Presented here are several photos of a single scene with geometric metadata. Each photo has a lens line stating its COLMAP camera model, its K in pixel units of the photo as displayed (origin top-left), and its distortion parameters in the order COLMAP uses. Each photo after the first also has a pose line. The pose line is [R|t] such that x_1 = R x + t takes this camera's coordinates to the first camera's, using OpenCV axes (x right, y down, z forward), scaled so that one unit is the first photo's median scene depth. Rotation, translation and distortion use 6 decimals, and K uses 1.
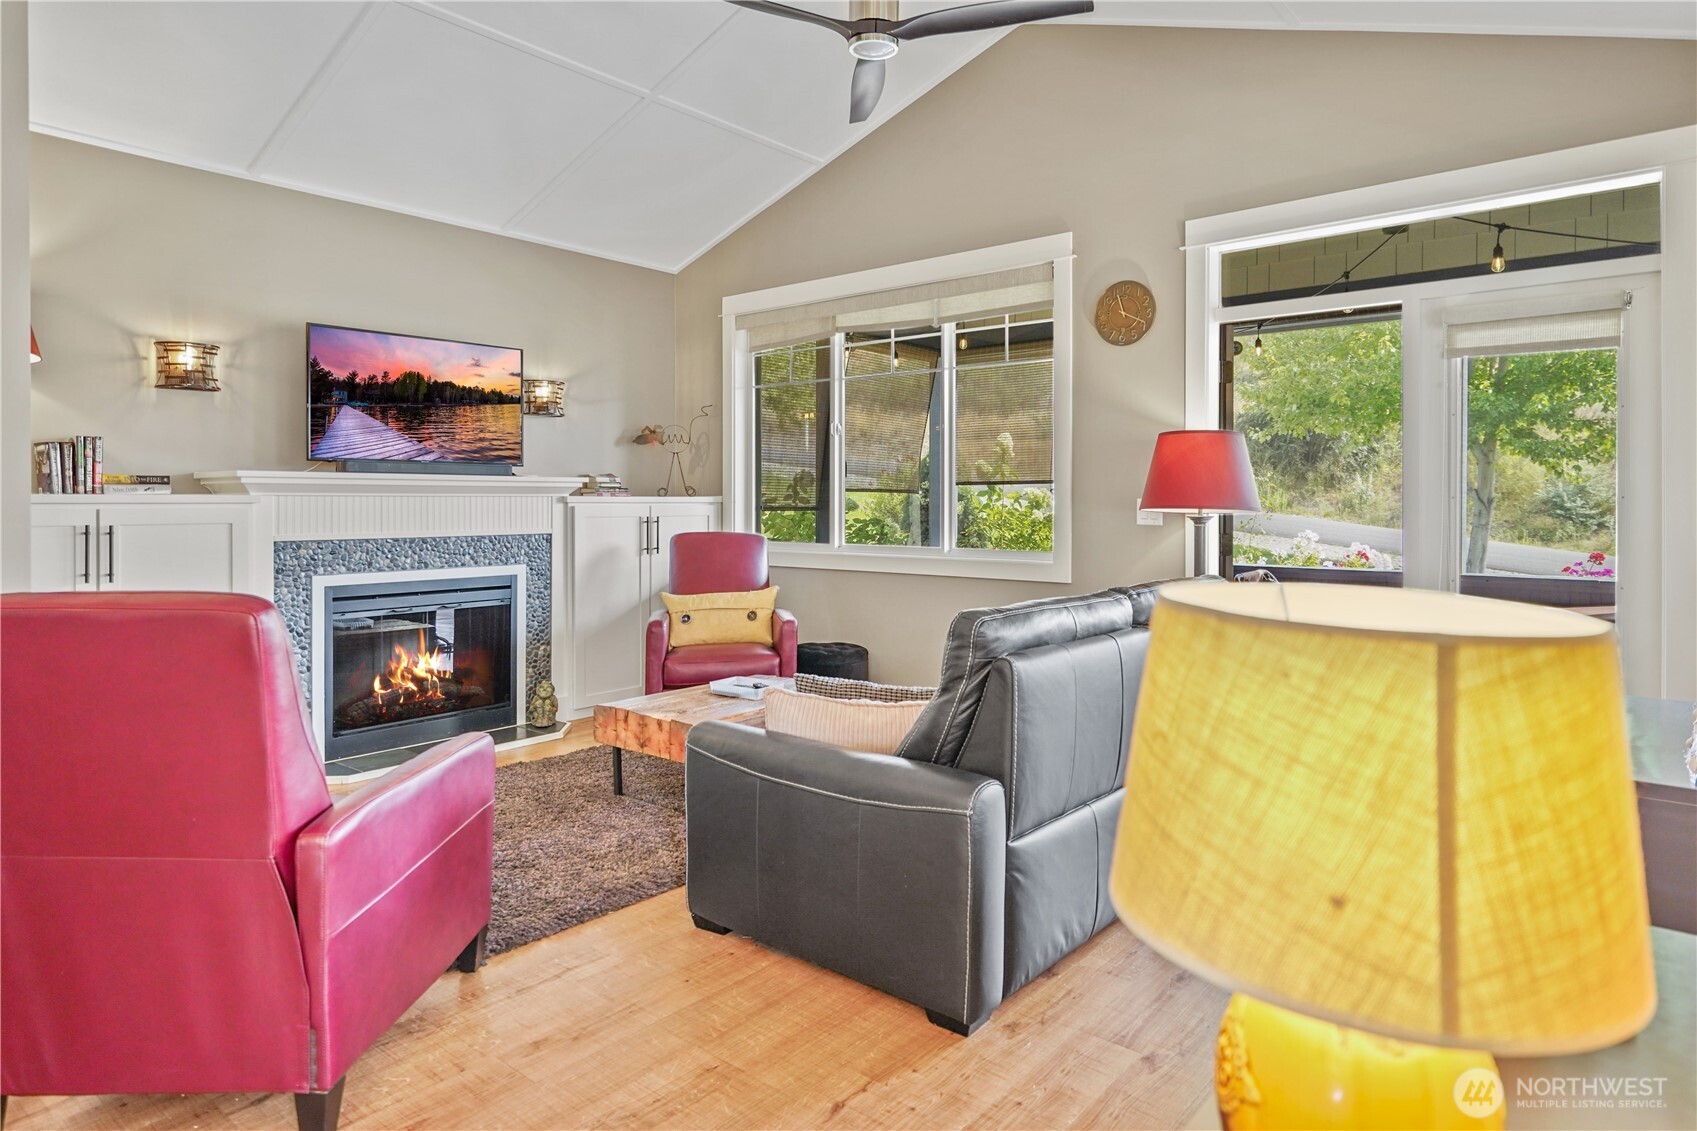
lens RADIAL K [[1004.9, 0, 852.5], [0, 1004.9, 518.8], [0, 0, 1]] dist [0.017716, 0.000701]
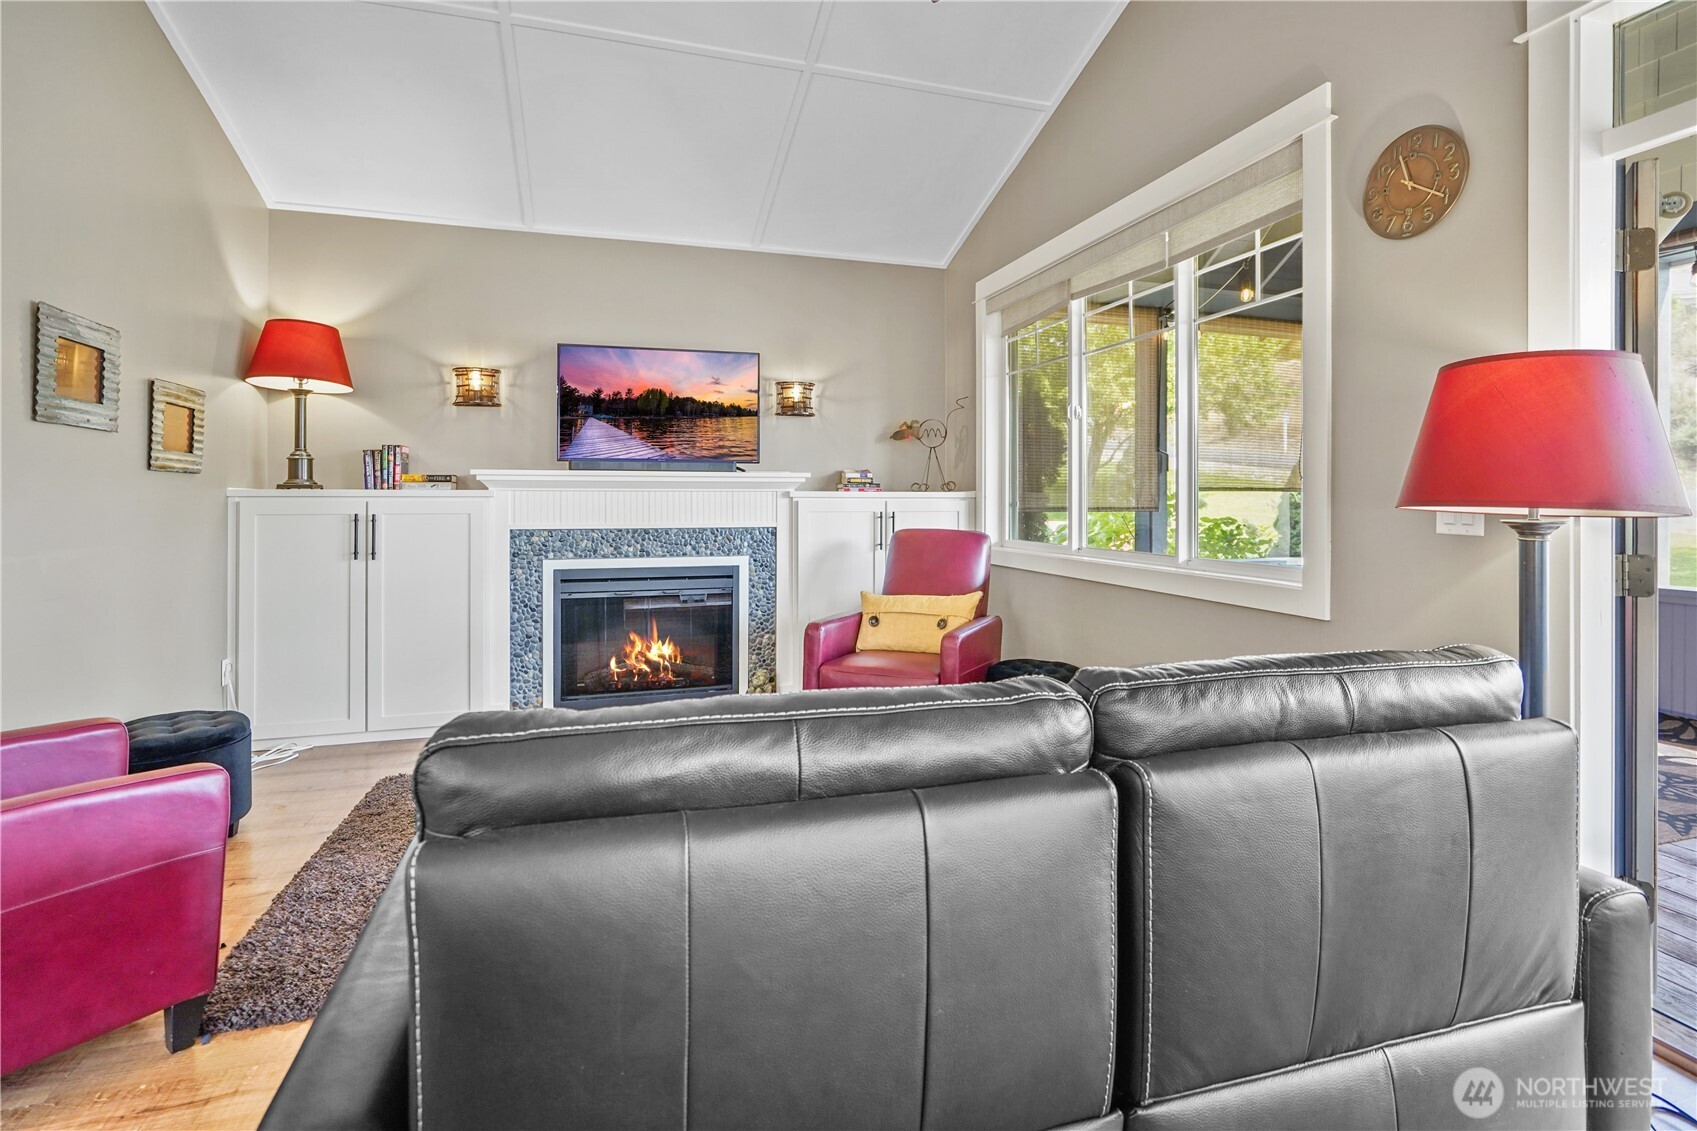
lens RADIAL K [[798.8, 0, 850.4], [0, 798.8, 502.0], [0, 0, 1]] dist [-0.007739, 0.002468]
pose [[0.837917, 0.003531, -0.545787, 0.238031], [-0.011539, 0.999870, -0.011247, -0.003325], [0.545676, 0.015722, 0.837849, 0.388611]]
